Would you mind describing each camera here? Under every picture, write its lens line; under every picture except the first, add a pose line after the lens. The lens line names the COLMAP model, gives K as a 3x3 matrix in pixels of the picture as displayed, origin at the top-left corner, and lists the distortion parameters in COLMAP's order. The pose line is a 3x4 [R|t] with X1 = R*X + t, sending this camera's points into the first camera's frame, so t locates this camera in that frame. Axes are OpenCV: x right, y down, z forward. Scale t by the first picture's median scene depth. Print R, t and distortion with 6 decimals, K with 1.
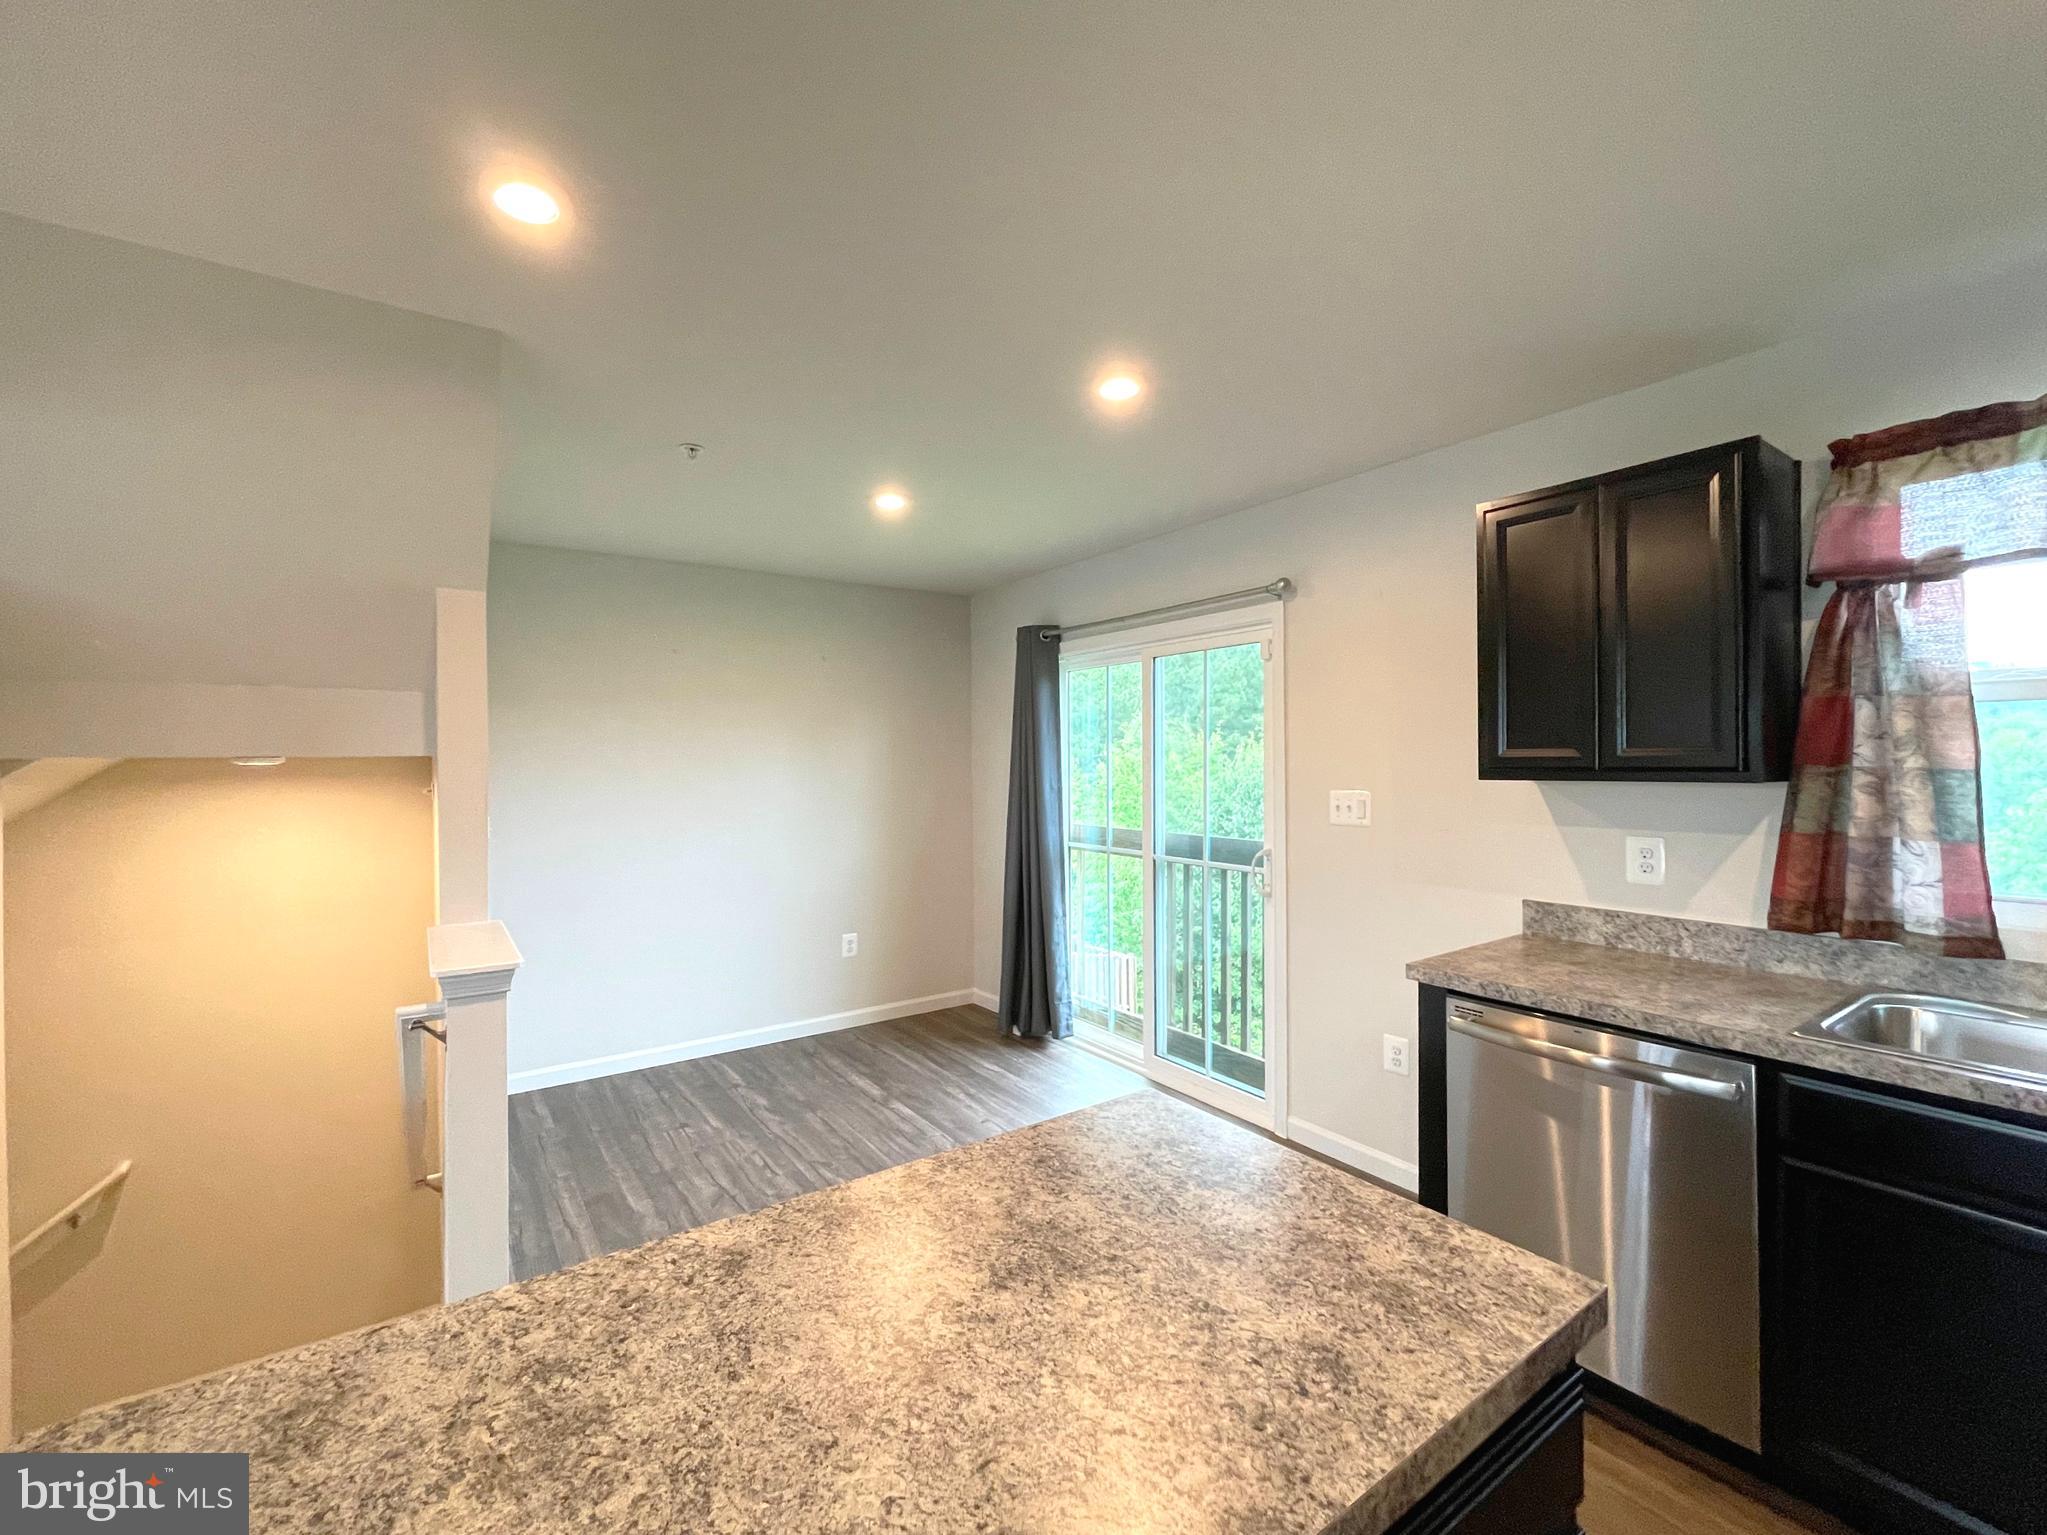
lens RADIAL K [[856.0, 0, 1005.2], [0, 856.0, 765.2], [0, 0, 1]] dist [0.000290, -0.000113]
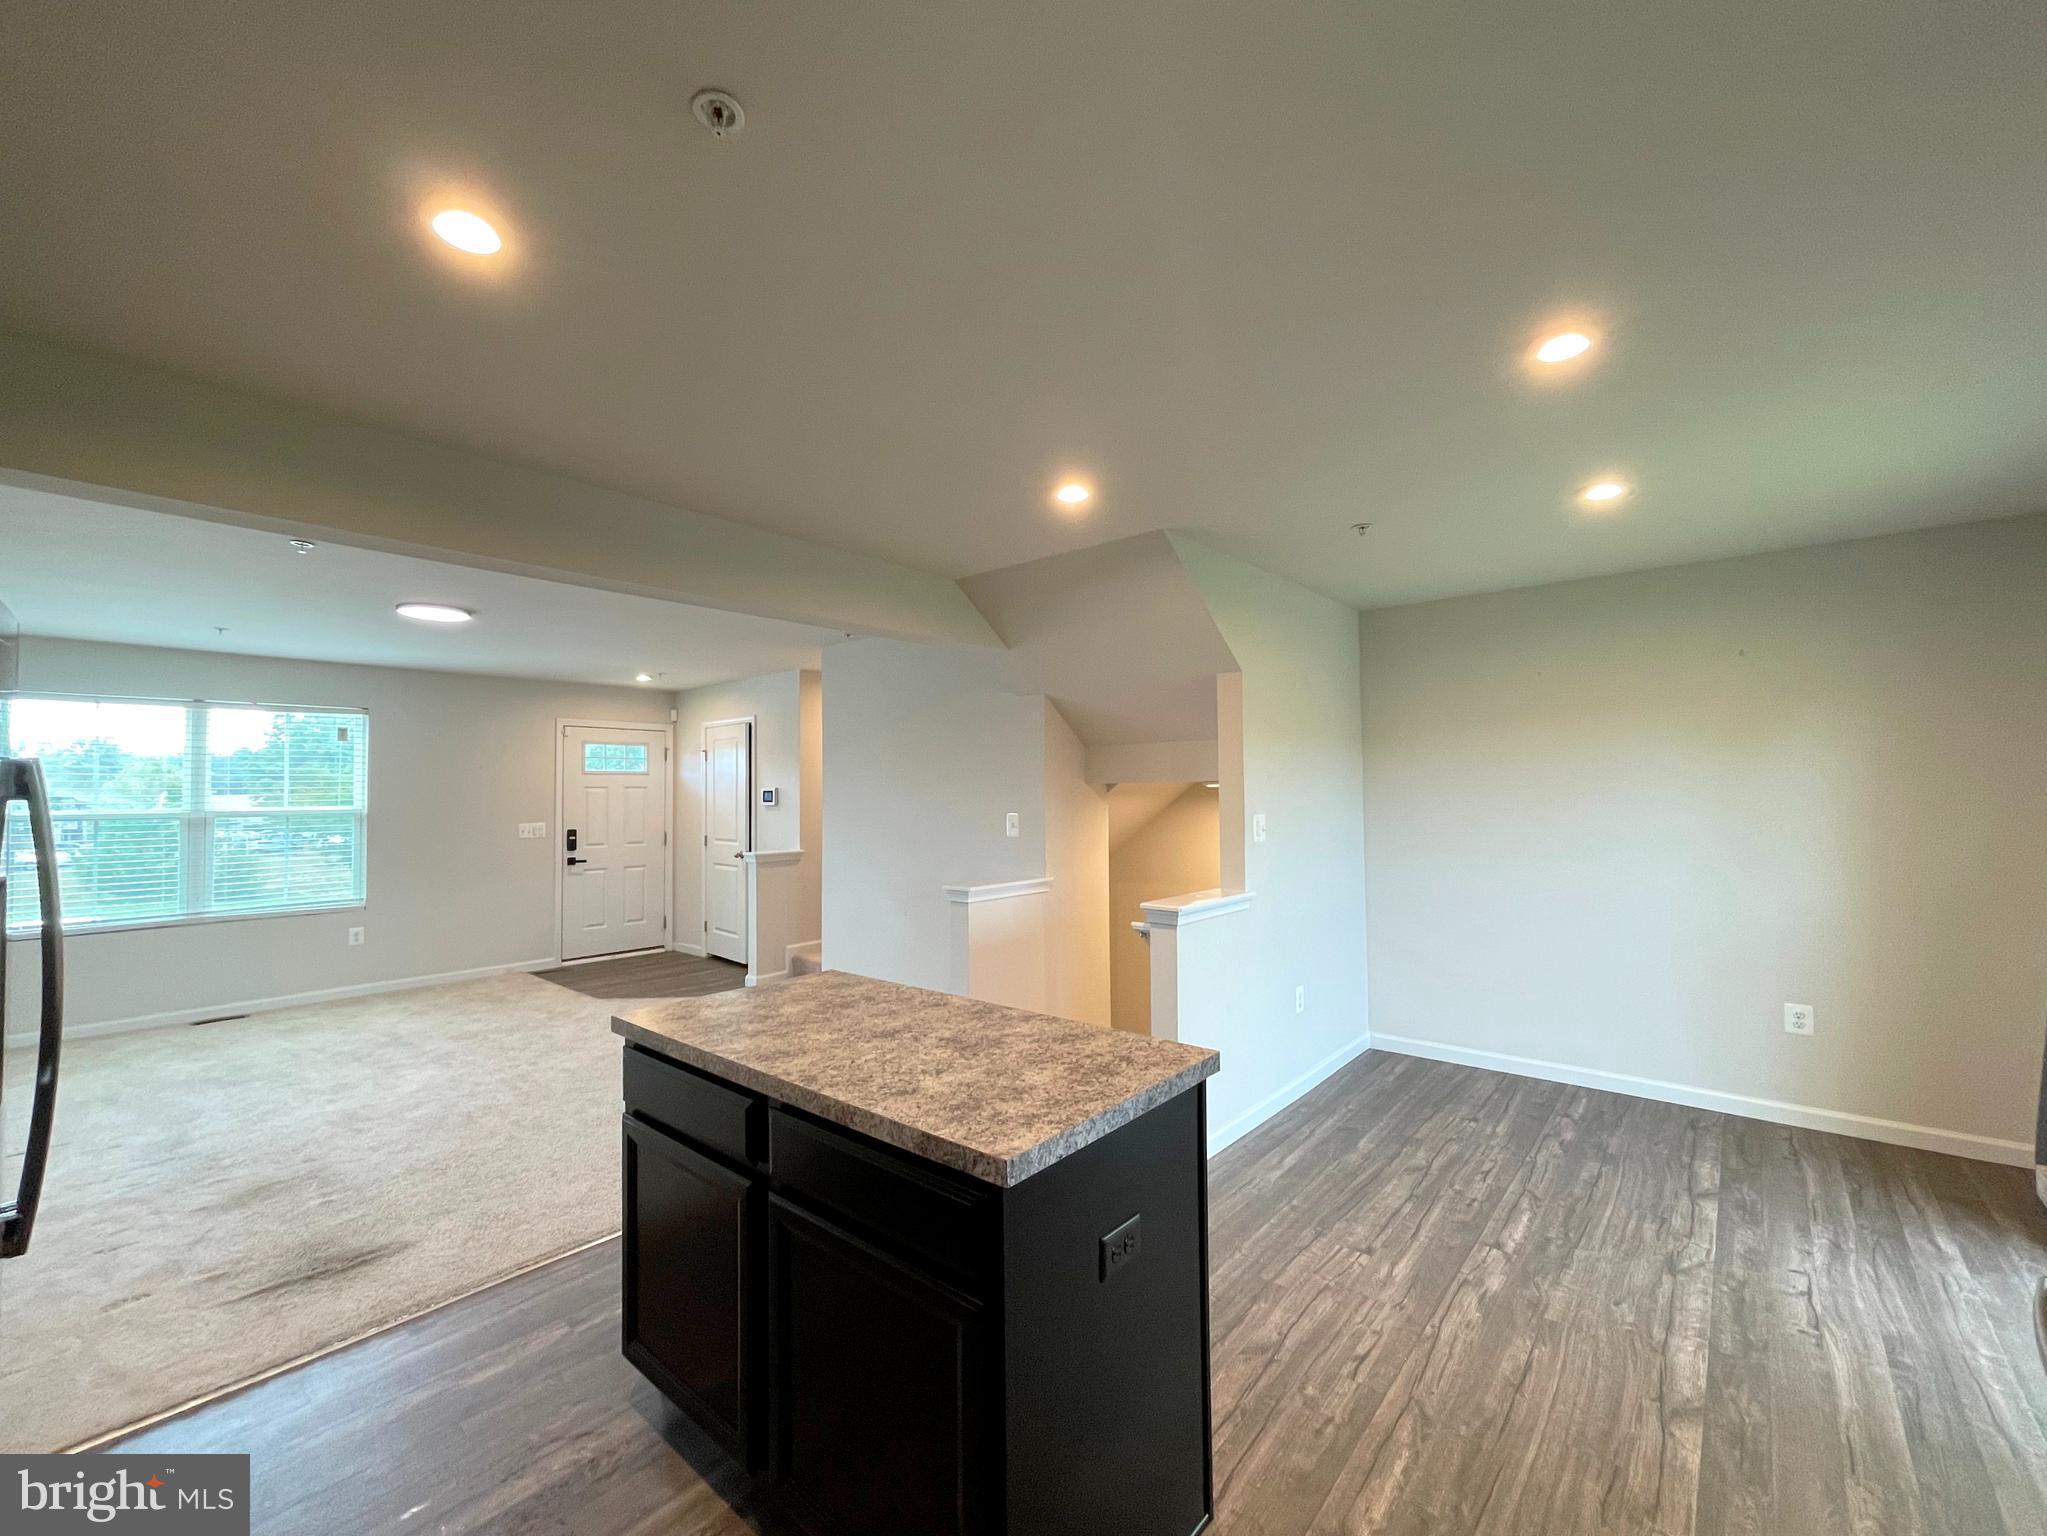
lens RADIAL K [[836.7, 0, 1006.1], [0, 836.7, 773.3], [0, 0, 1]] dist [0.000016, -0.000040]
pose [[0.245885, -0.017565, -0.969140, 0.746250], [0.002964, 0.999845, -0.017370, -0.000283], [0.969295, 0.001399, 0.245898, 0.242346]]
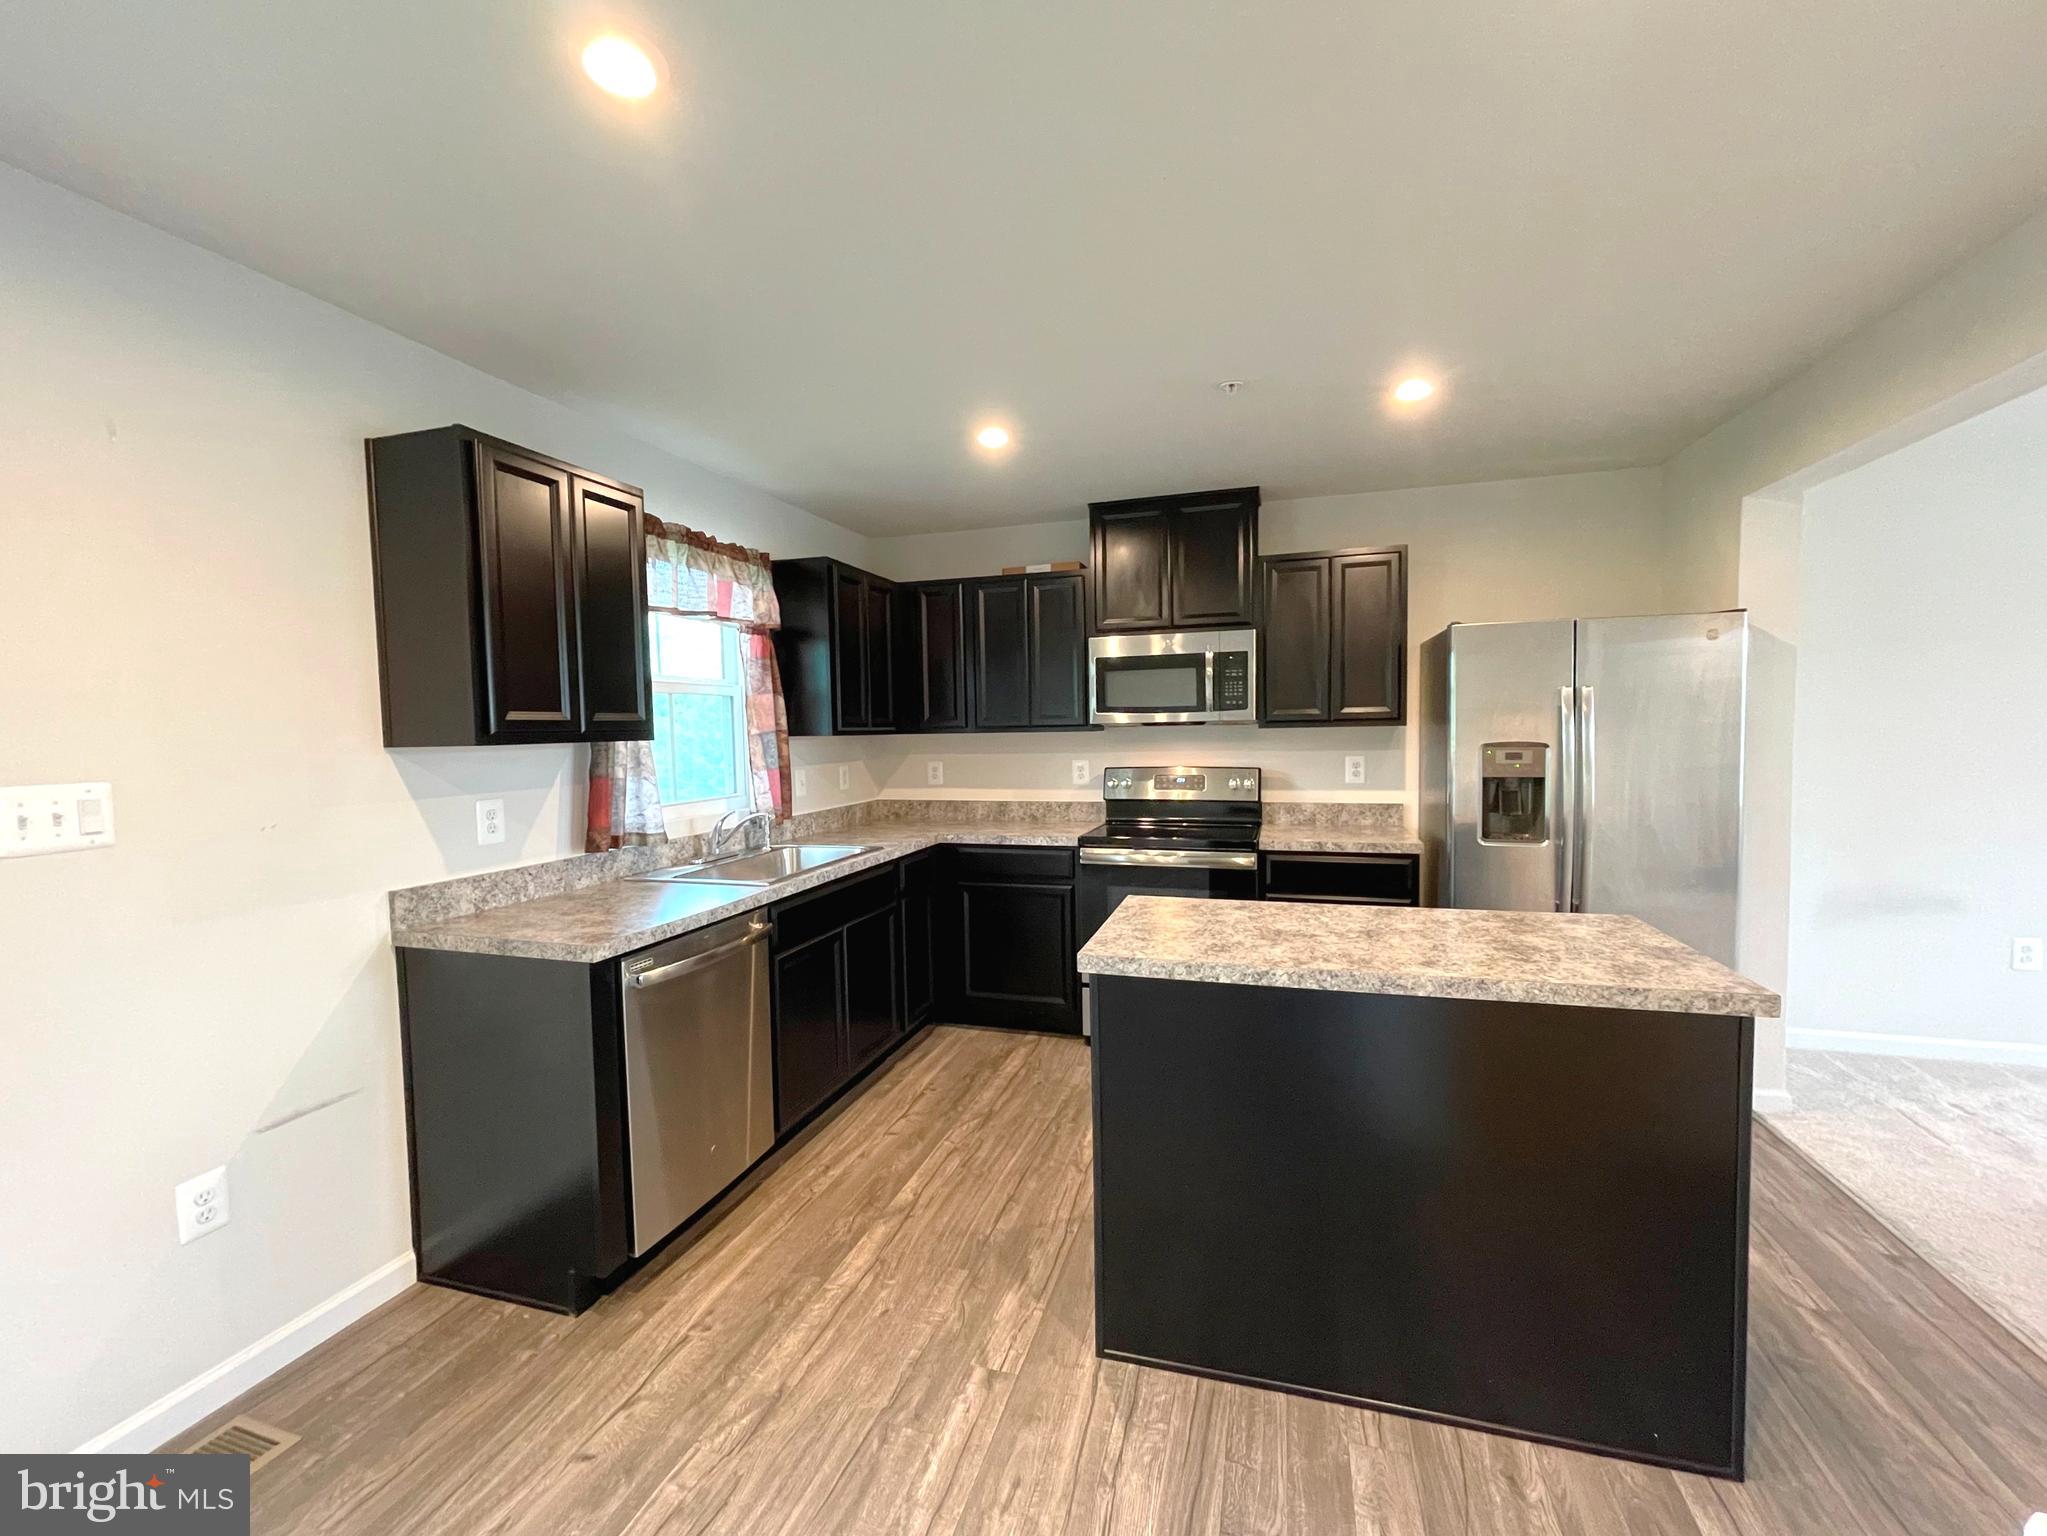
lens RADIAL K [[855.2, 0, 1031.2], [0, 855.2, 773.4], [0, 0, 1]] dist [-0.002079, -0.000096]
pose [[-0.629660, -0.021154, 0.776582, -0.474912], [0.028117, 0.998354, 0.049992, 0.017425], [-0.776362, 0.053313, -0.628029, 1.107023]]
